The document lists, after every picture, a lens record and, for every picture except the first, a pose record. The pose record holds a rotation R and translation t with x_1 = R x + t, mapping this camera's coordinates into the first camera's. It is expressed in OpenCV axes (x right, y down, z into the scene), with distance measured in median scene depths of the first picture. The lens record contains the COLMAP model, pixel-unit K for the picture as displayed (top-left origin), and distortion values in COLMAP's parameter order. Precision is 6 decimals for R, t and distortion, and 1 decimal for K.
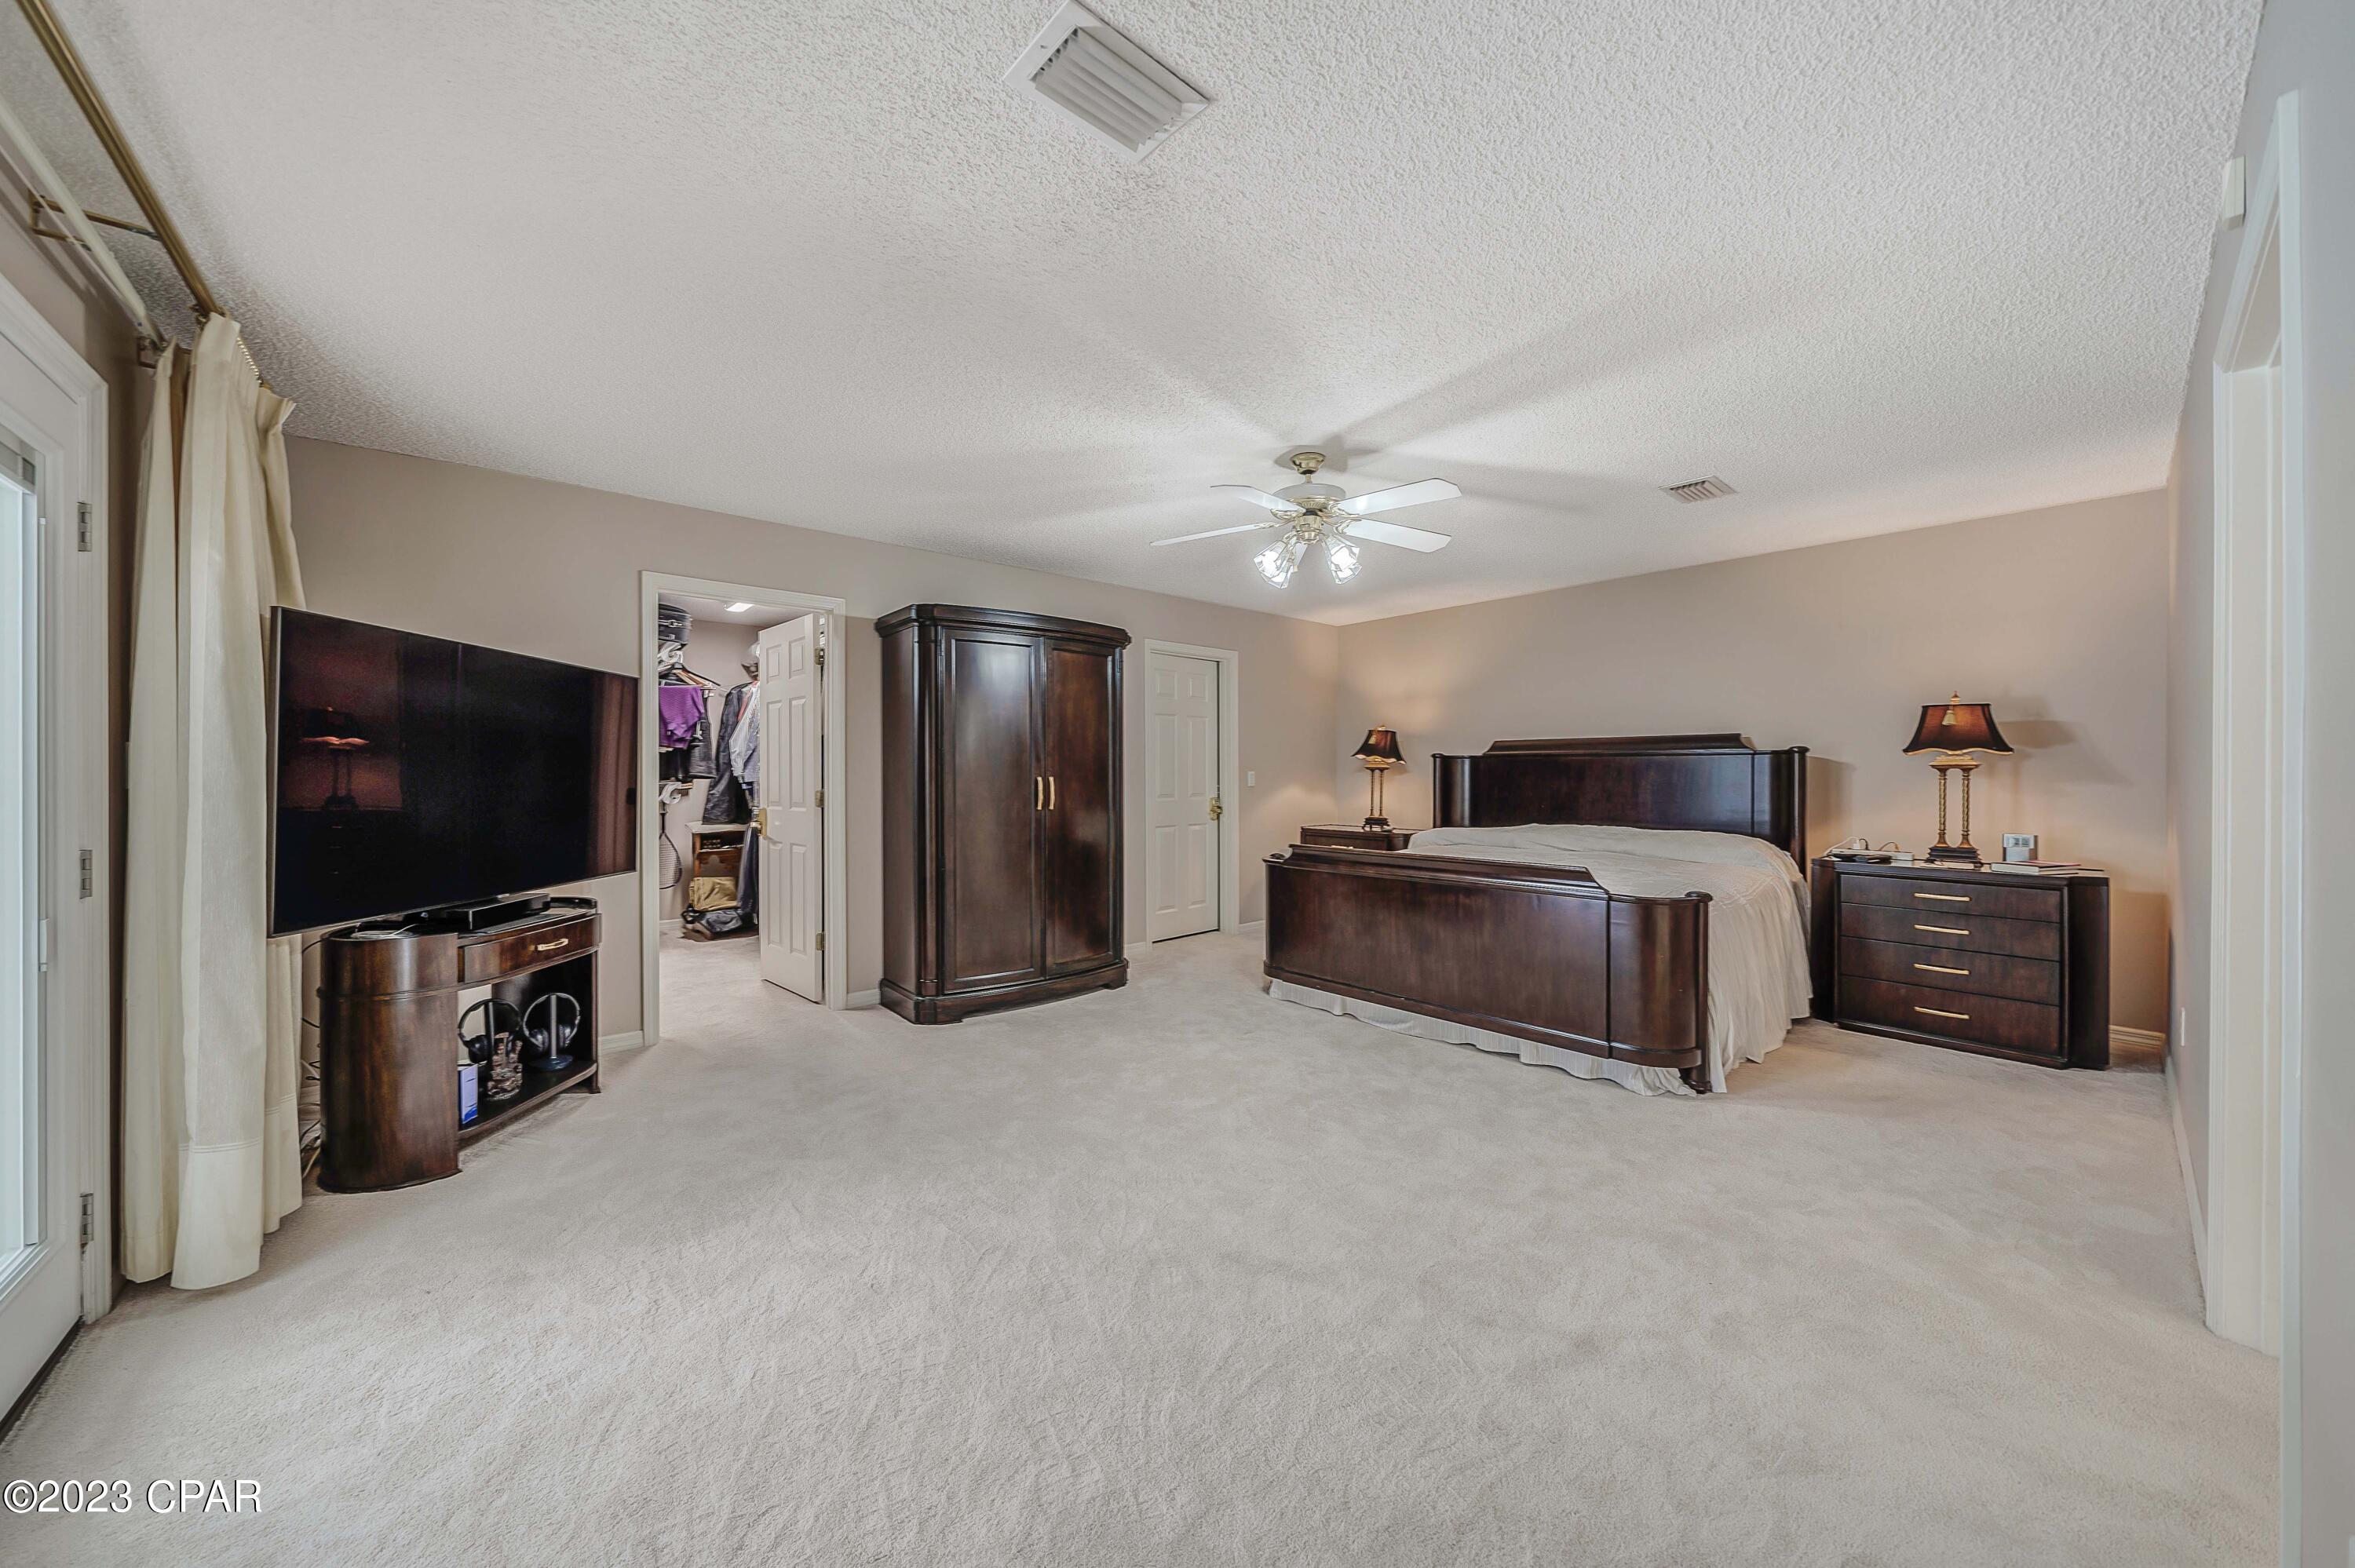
lens RADIAL K [[820.5, 0, 1165.5], [0, 820.5, 782.5], [0, 0, 1]] dist [0.002739, 0.000100]
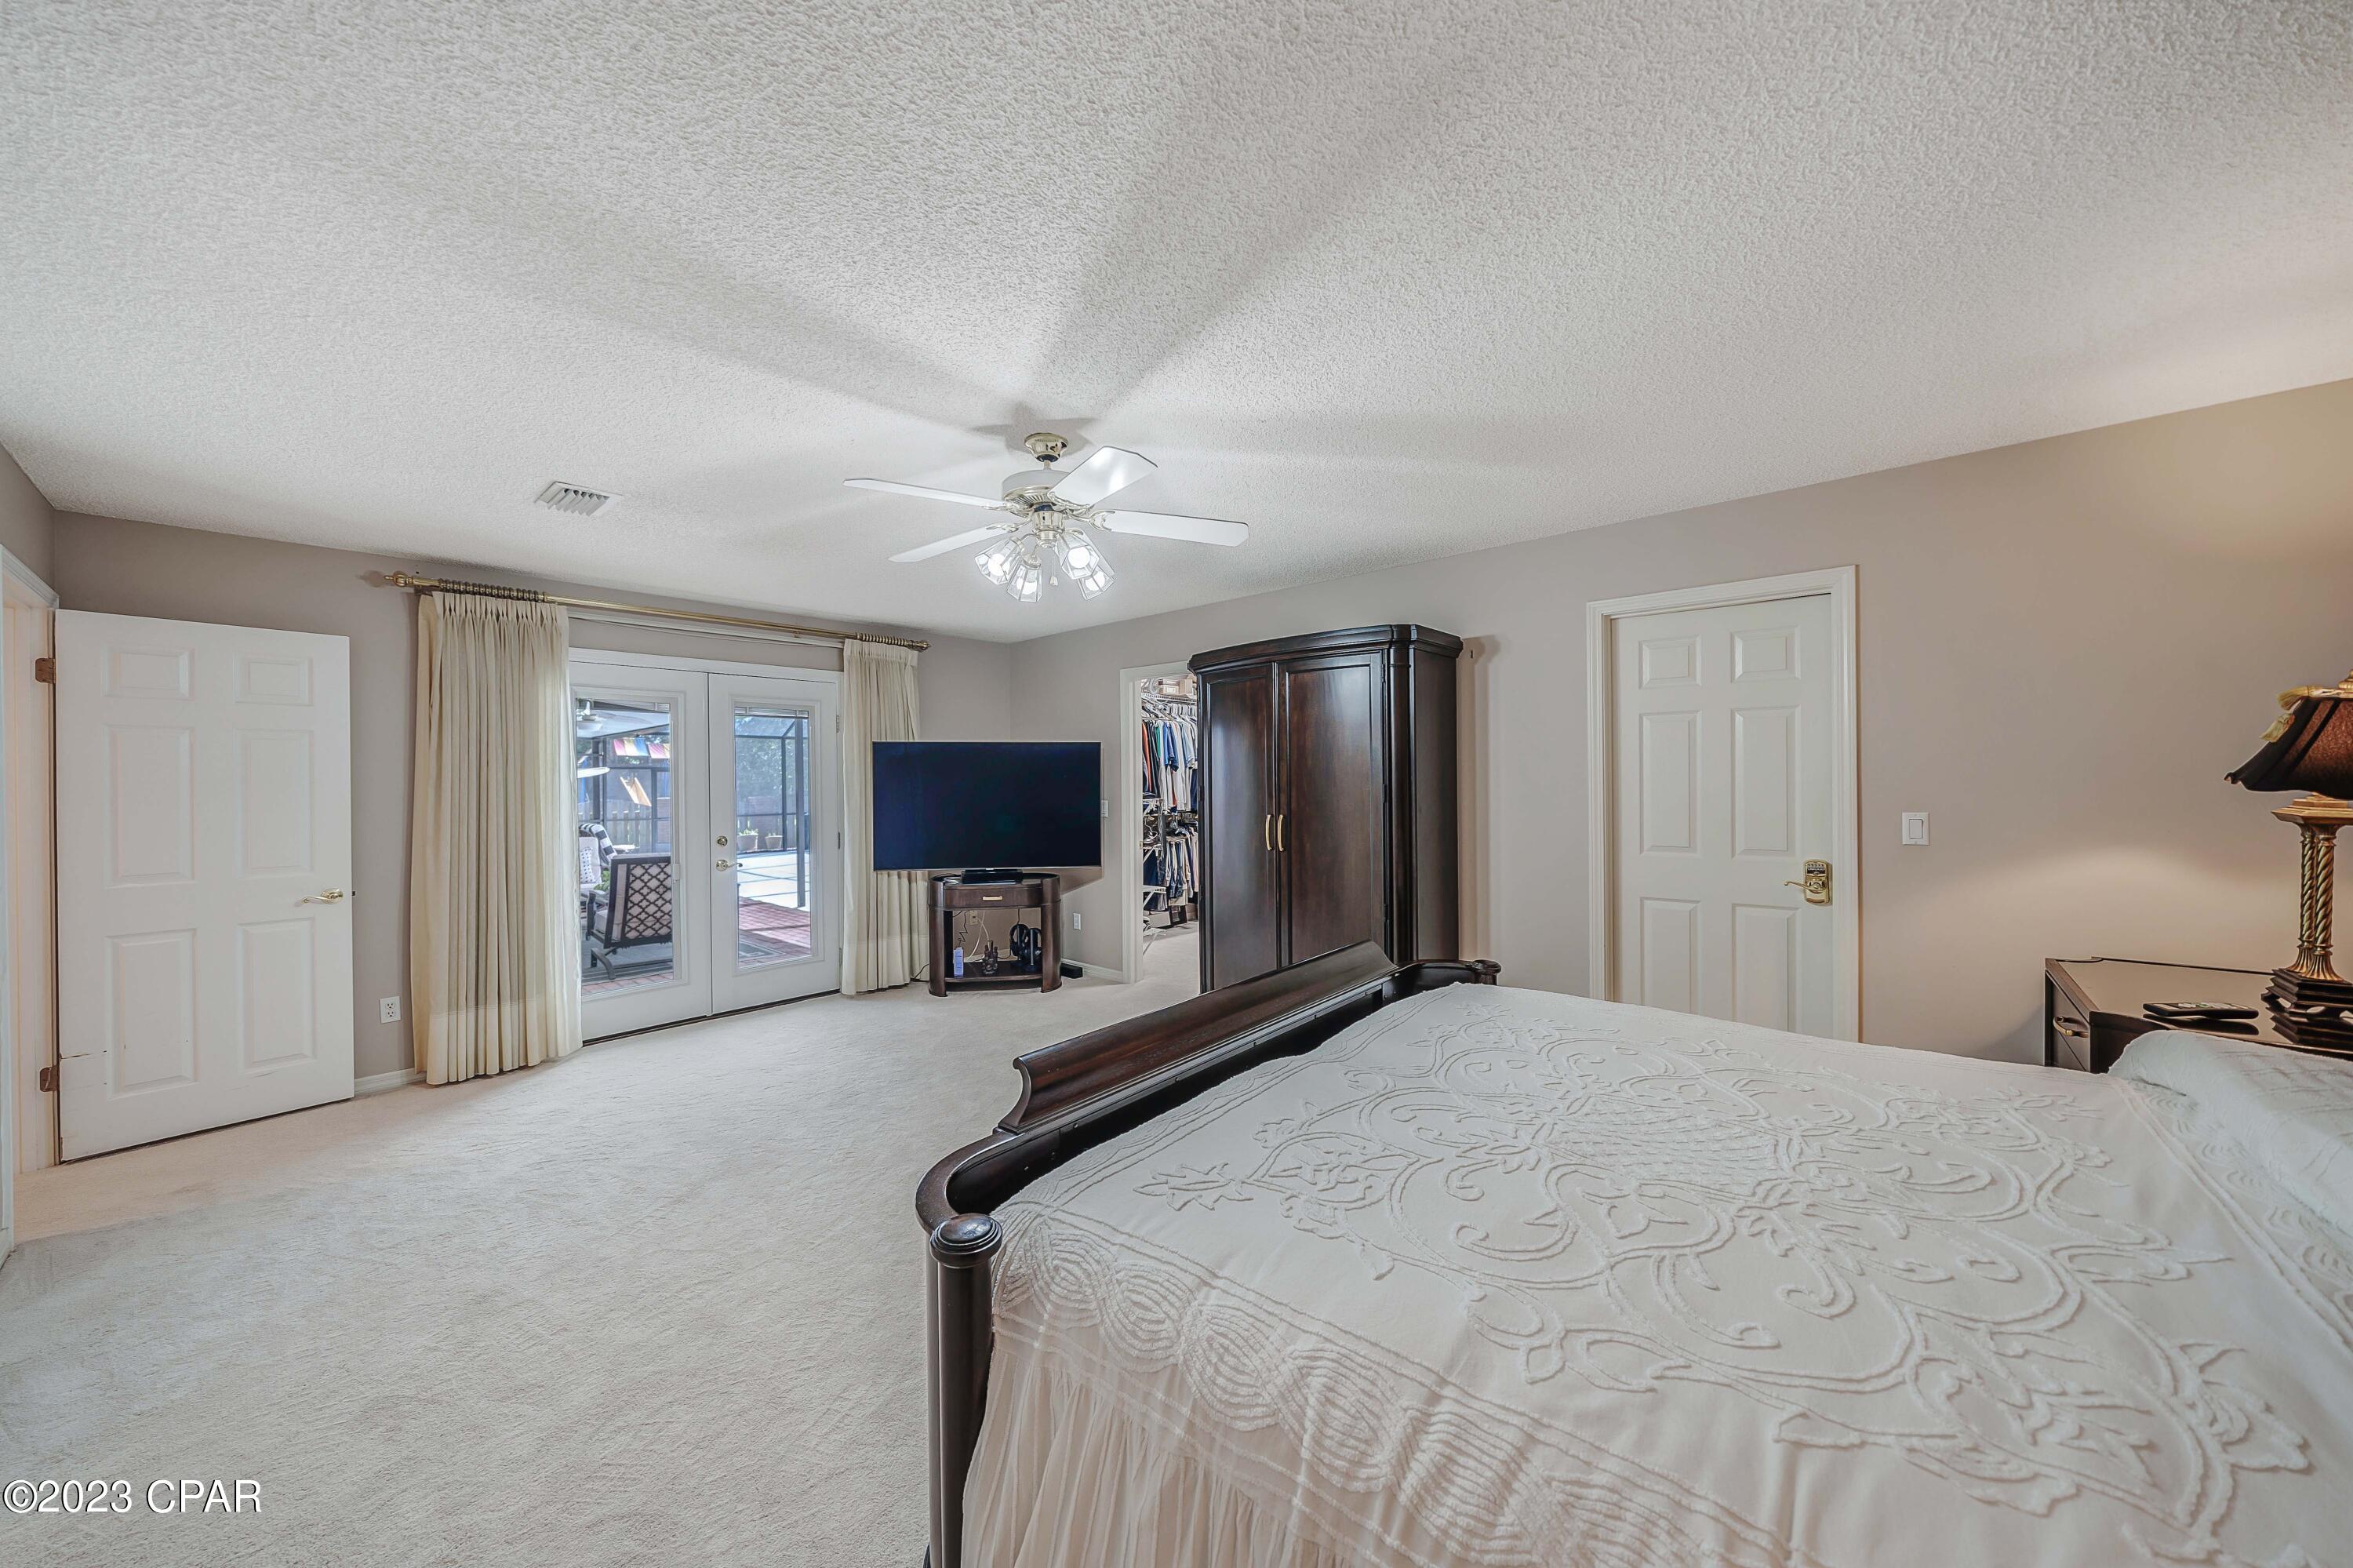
lens RADIAL K [[790.1, 0, 1176.5], [0, 790.1, 784.0], [0, 0, 1]] dist [-0.015085, -0.000043]
pose [[0.154301, 0.001993, -0.988022, 0.966980], [-0.004436, 0.999989, 0.001324, -0.056667], [0.988014, 0.004179, 0.154308, 1.006356]]
